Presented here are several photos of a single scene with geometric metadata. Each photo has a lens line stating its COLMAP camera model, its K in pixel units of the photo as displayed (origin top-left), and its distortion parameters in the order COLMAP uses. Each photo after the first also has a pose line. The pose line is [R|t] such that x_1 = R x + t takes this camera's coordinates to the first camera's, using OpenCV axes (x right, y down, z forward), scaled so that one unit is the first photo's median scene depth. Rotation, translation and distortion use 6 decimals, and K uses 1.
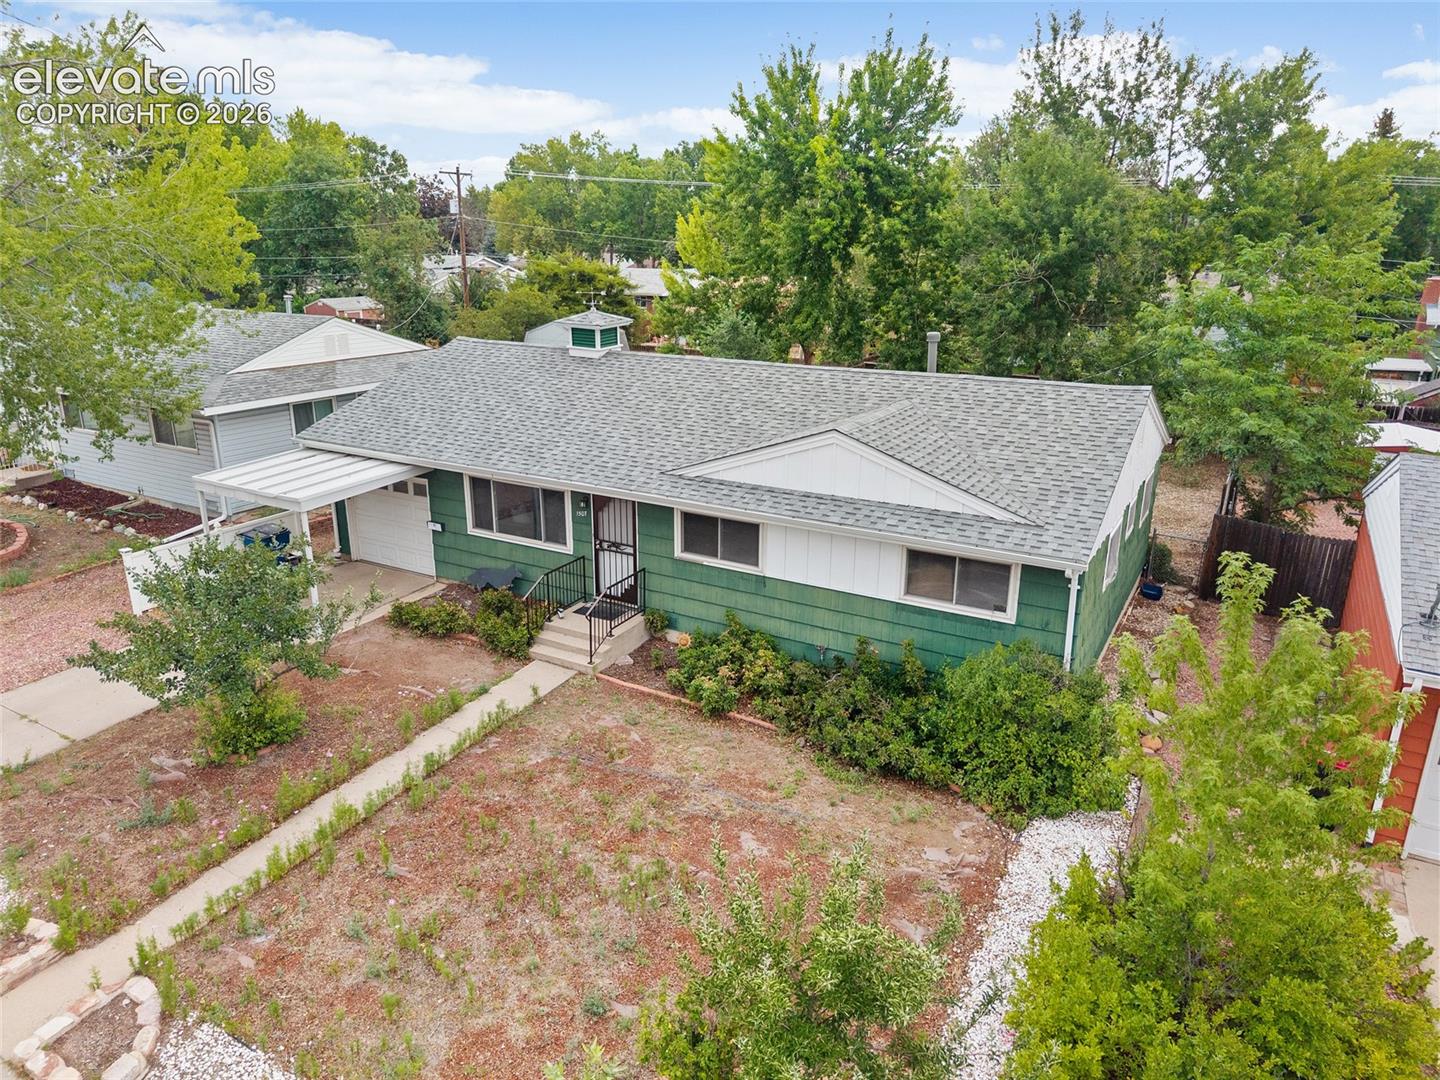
lens RADIAL K [[974.4, 0, 720.0], [0, 974.4, 540.0], [0, 0, 1]] dist [0.003475, 0.000121]
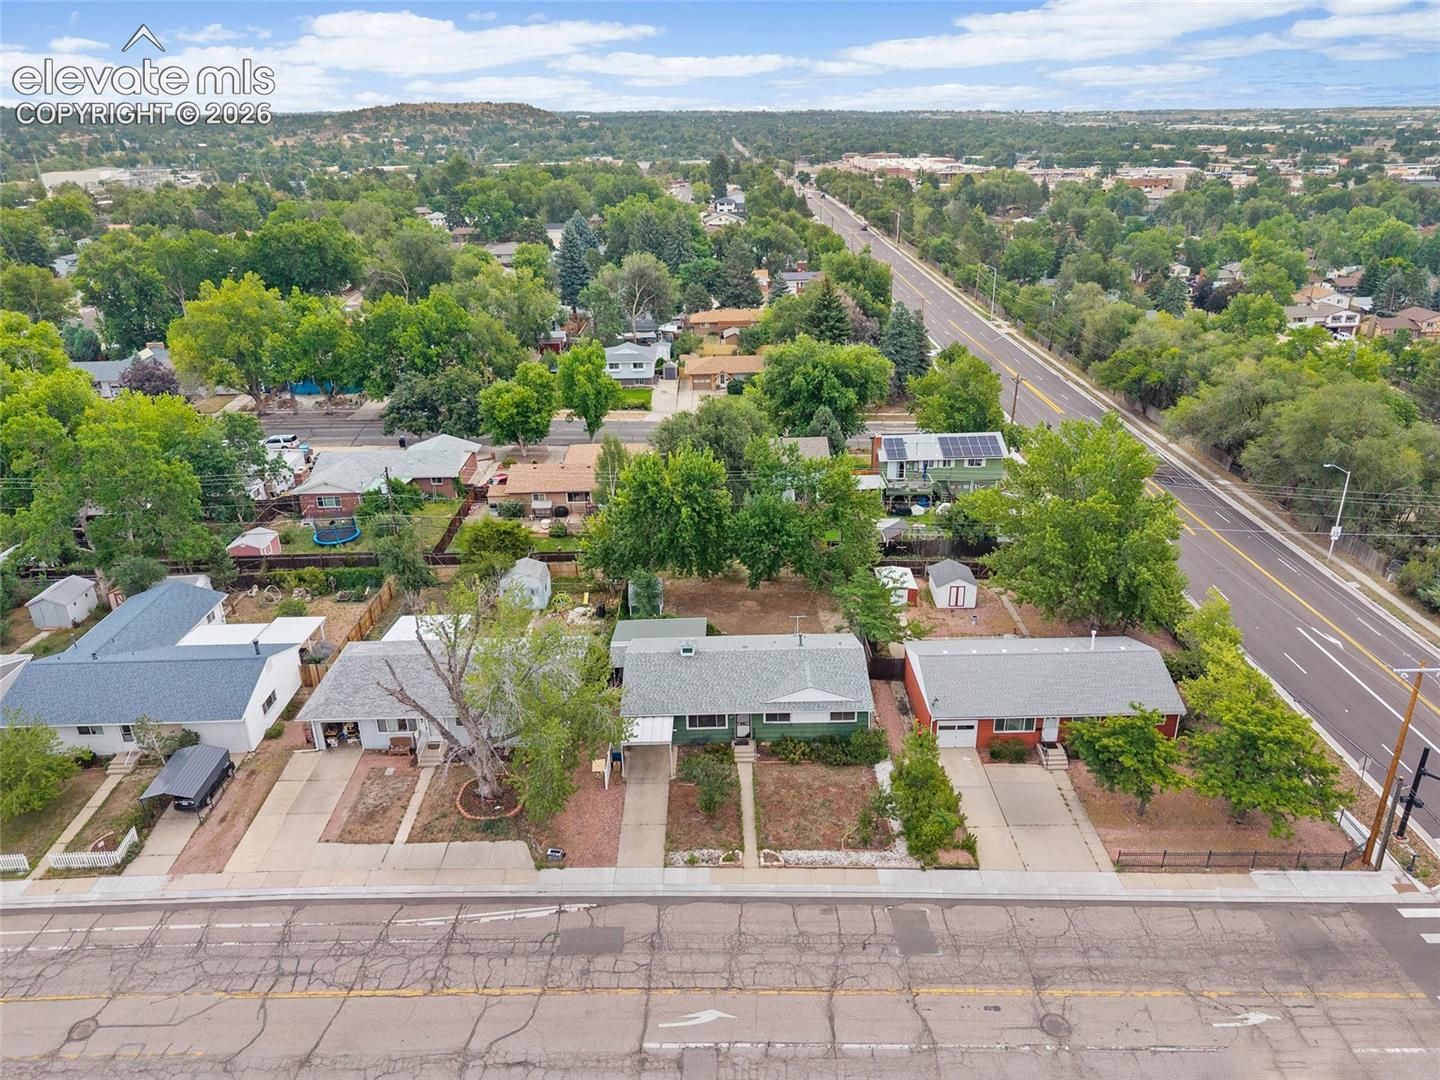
lens RADIAL K [[974.4, 0, 720.0], [0, 974.4, 540.0], [0, 0, 1]] dist [0.003475, 0.000121]
pose [[0.860583, -0.217576, 0.460498, -1.742215], [0.174776, 0.975414, 0.134240, -1.186993], [-0.478384, -0.035041, 0.877452, -2.118052]]
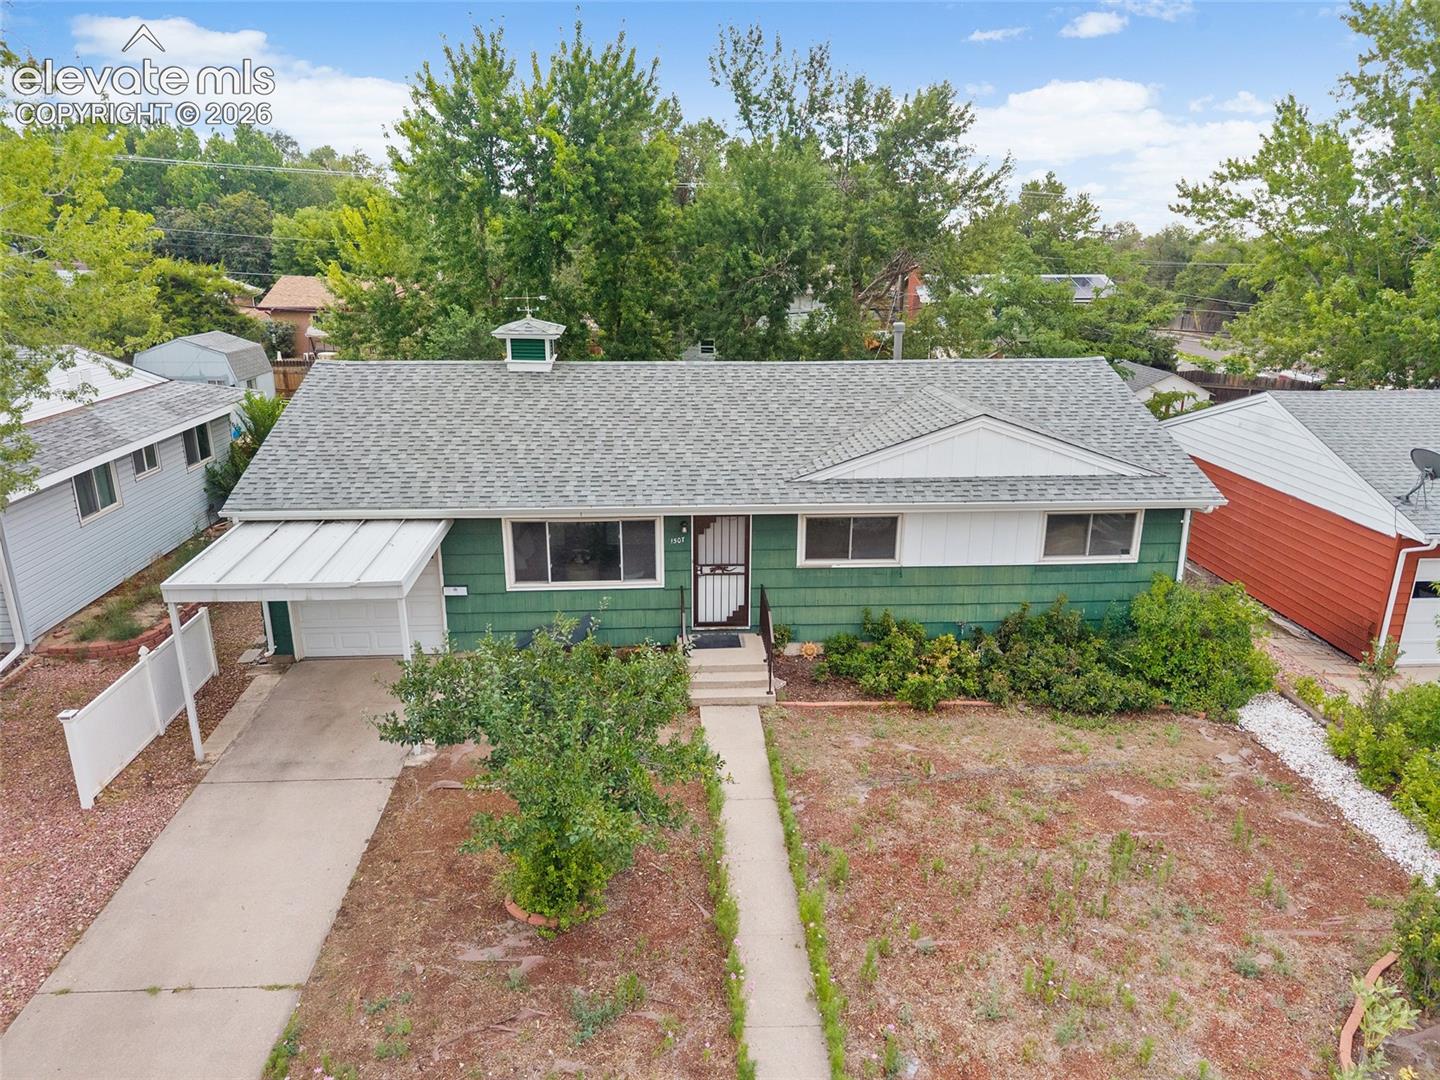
lens RADIAL K [[974.4, 0, 720.0], [0, 974.4, 540.0], [0, 0, 1]] dist [0.003475, 0.000121]
pose [[0.833701, -0.167914, 0.526068, -0.628102], [0.166043, 0.984789, 0.051189, -0.072130], [-0.526661, 0.044673, 0.848901, 0.226953]]
